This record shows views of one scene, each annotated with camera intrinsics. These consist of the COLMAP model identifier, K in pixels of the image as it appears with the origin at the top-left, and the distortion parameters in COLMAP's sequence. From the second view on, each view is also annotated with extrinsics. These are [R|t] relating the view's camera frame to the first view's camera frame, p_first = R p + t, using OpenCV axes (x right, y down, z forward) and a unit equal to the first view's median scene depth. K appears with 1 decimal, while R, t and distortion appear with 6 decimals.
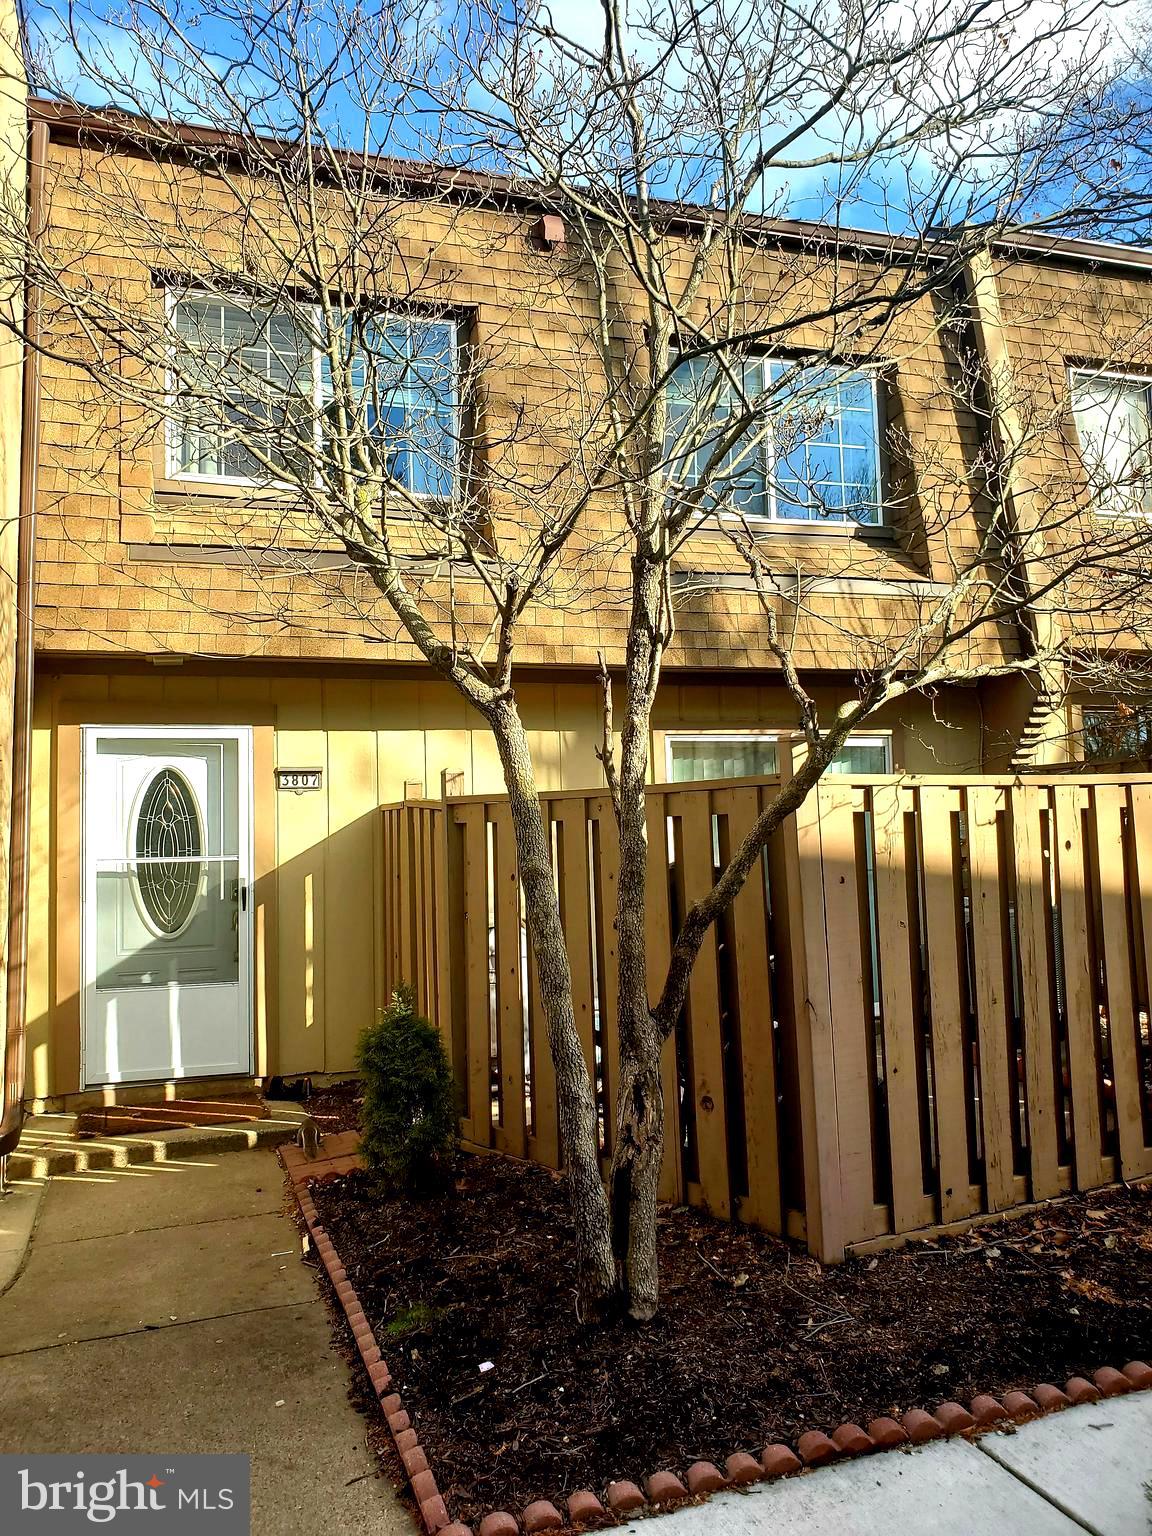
lens RADIAL K [[1190.8, 0, 551.0], [0, 1190.8, 747.9], [0, 0, 1]] dist [0.033442, -0.003726]
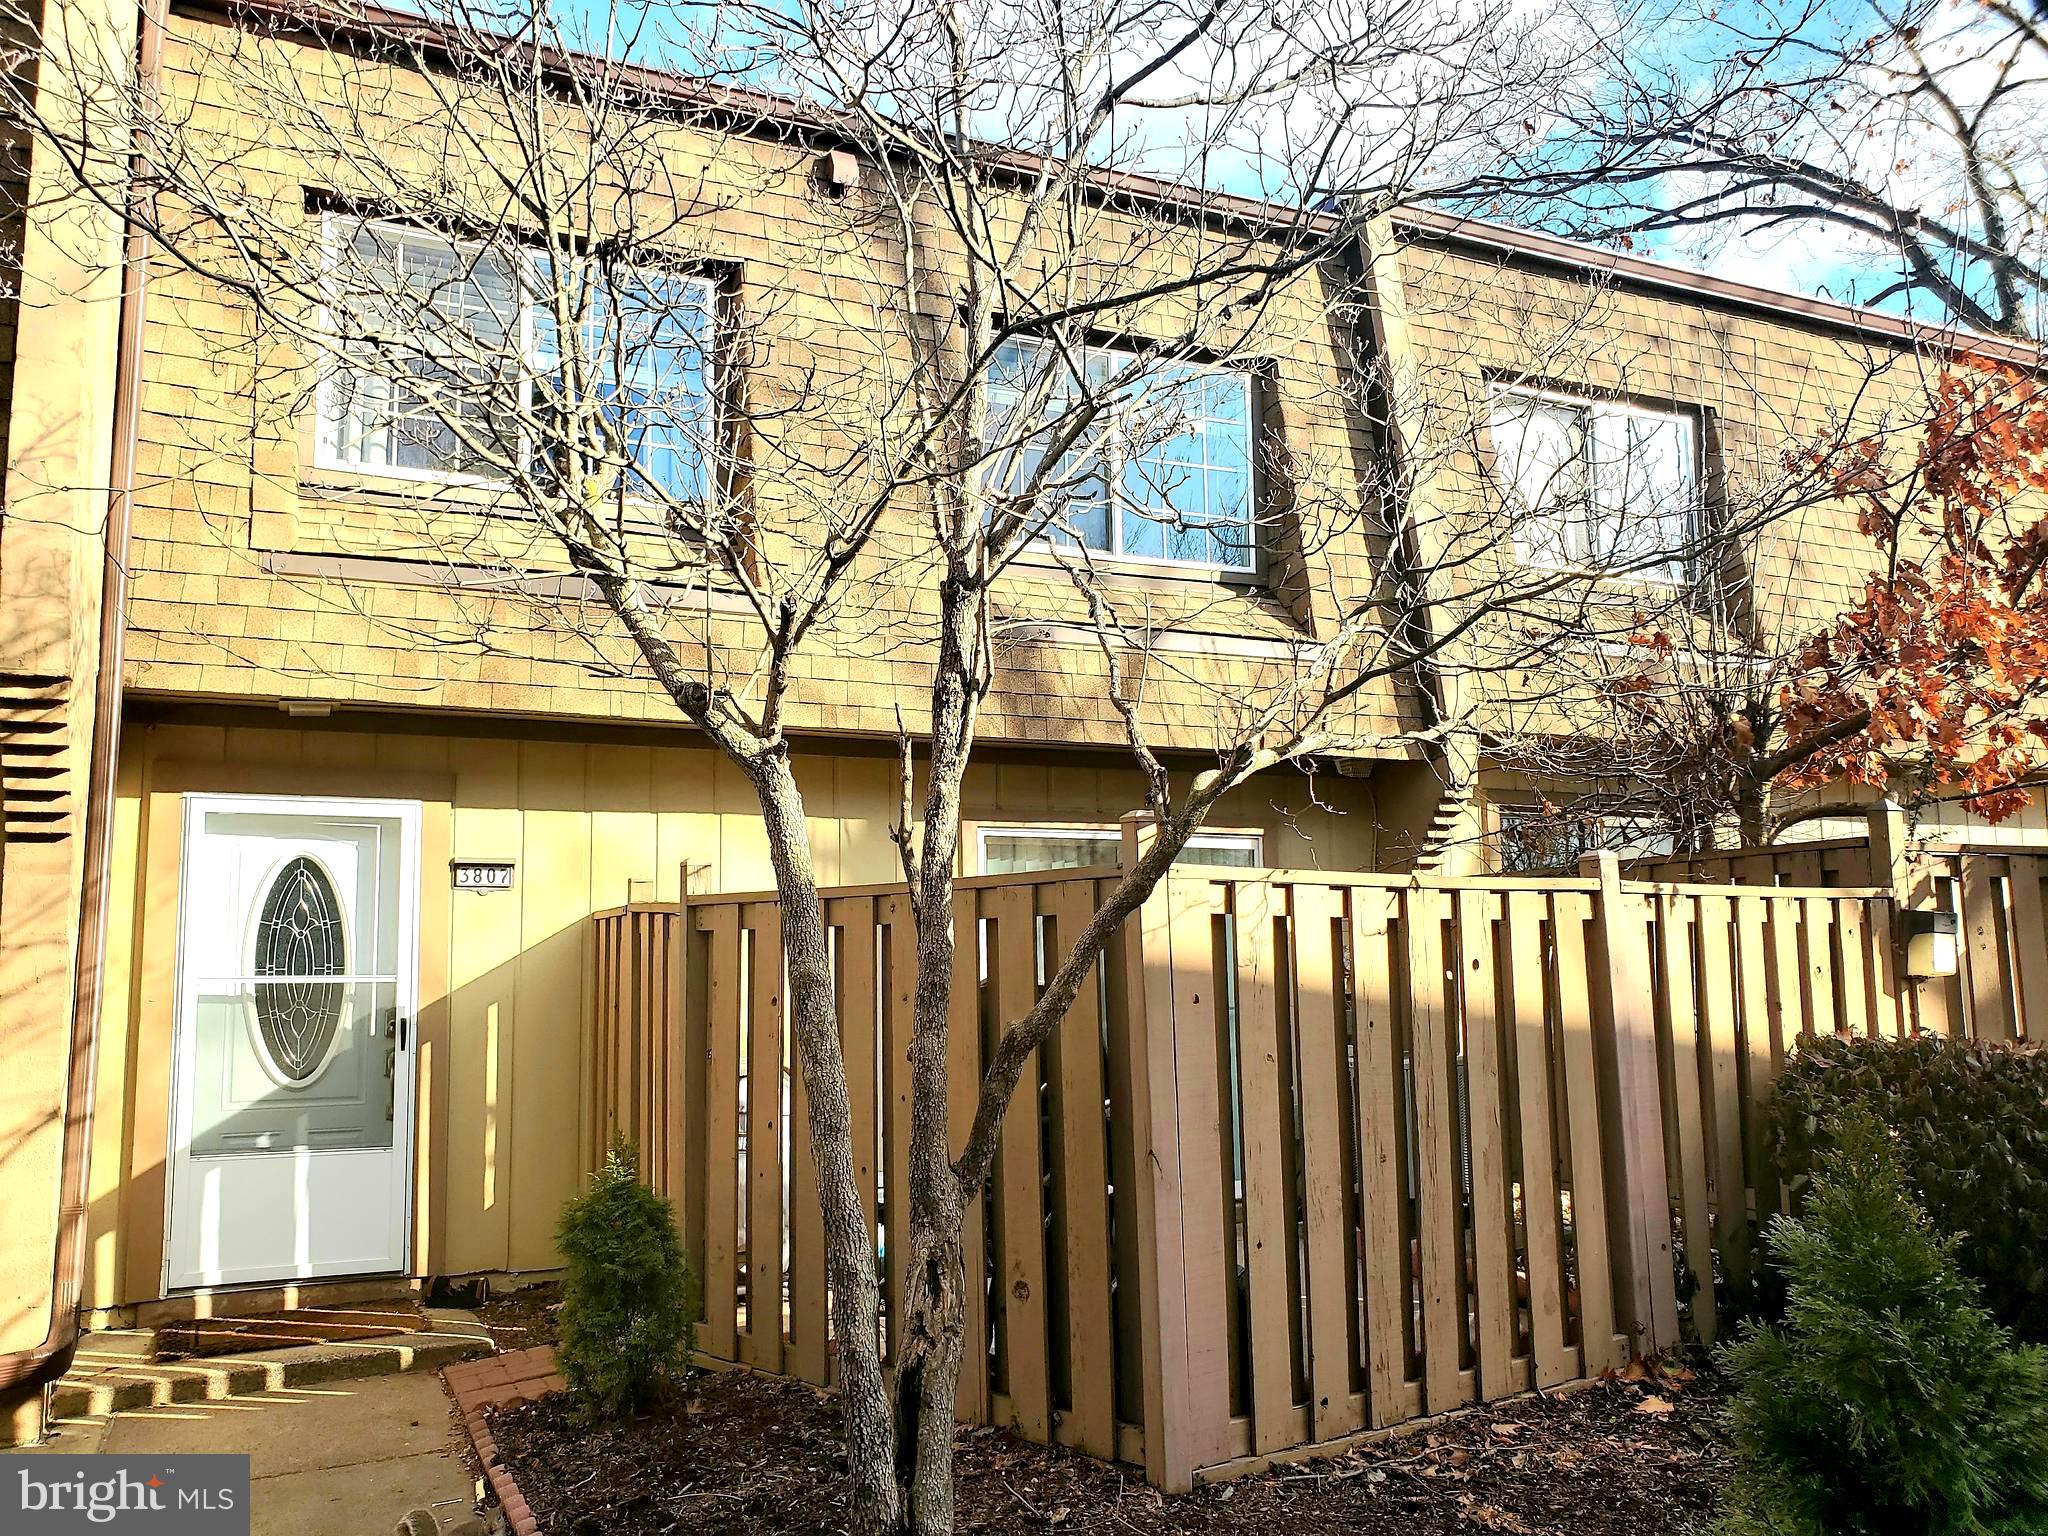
lens RADIAL K [[1587.7, 0, 966.8], [0, 1587.7, 804.2], [0, 0, 1]] dist [0.033442, -0.003726]
pose [[0.995566, 0.024154, 0.090907, -0.003962], [-0.020922, 0.999120, -0.036347, 0.015070], [-0.091705, 0.034284, 0.995196, -0.022646]]
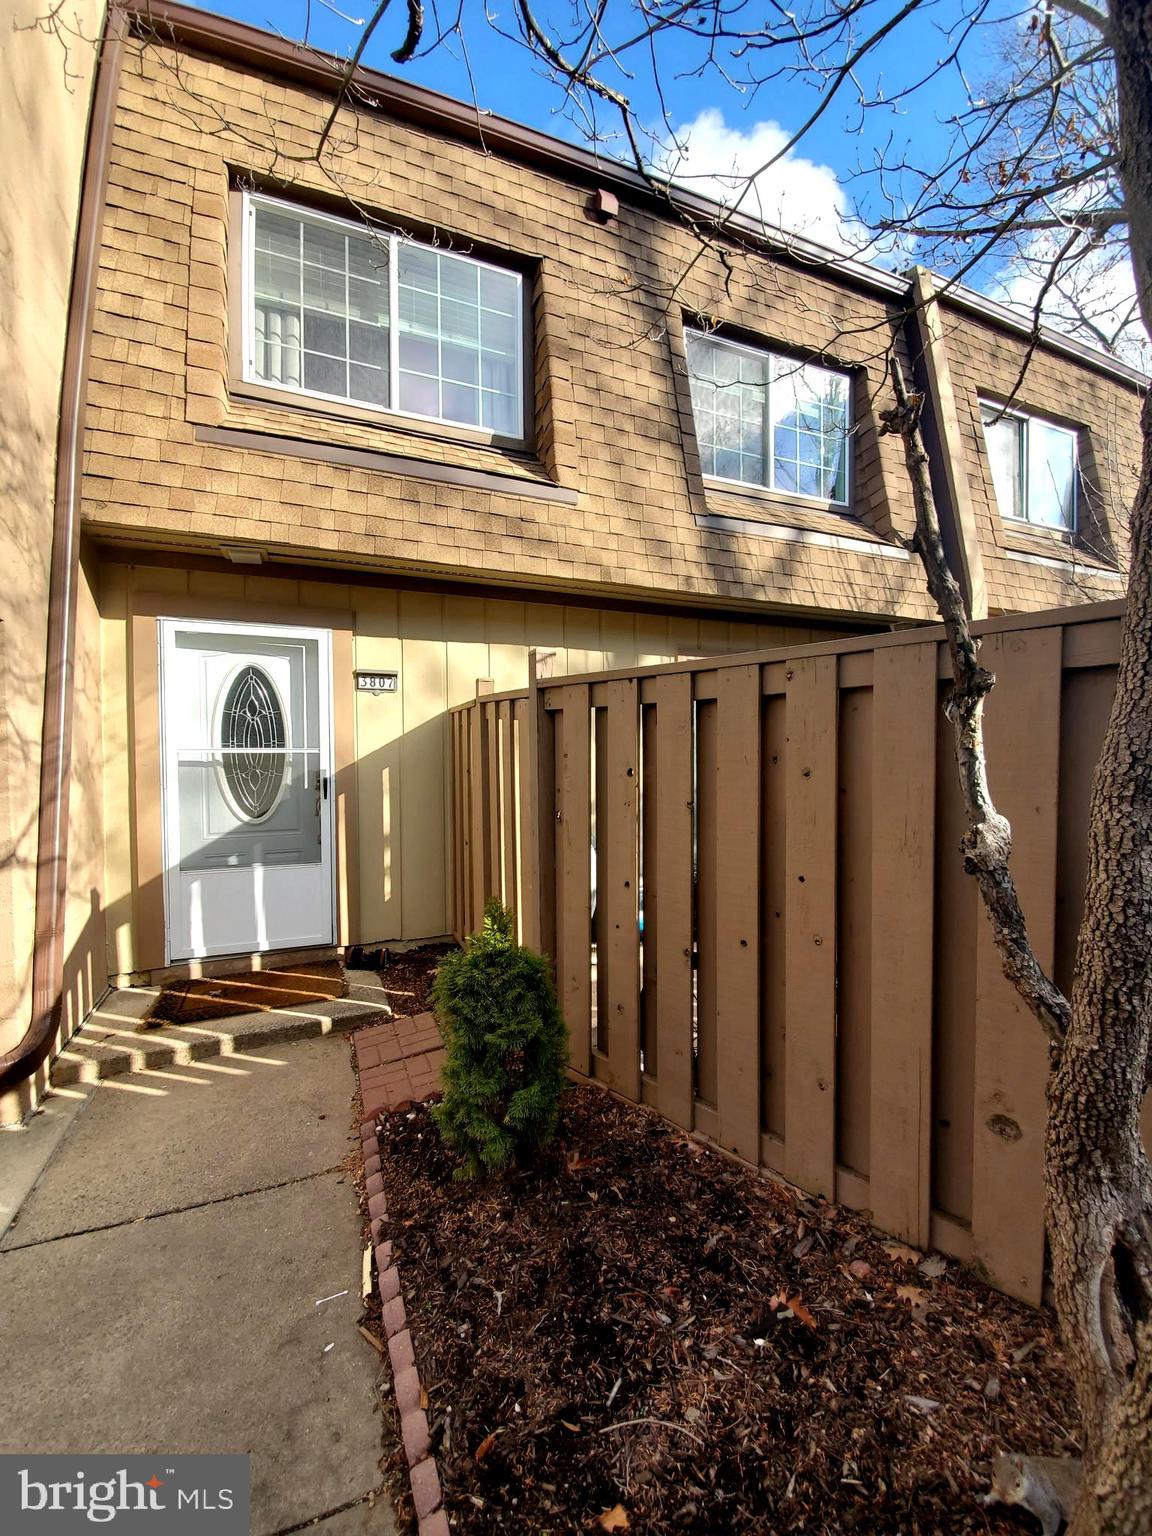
lens RADIAL K [[609.7, 0, 571.7], [0, 609.7, 770.6], [0, 0, 1]] dist [-0.001789, -0.001765]
pose [[0.996700, 0.018264, 0.079093, -0.090495], [-0.025907, 0.994976, 0.096708, 0.059637], [-0.076929, -0.098438, 0.992165, 0.508041]]
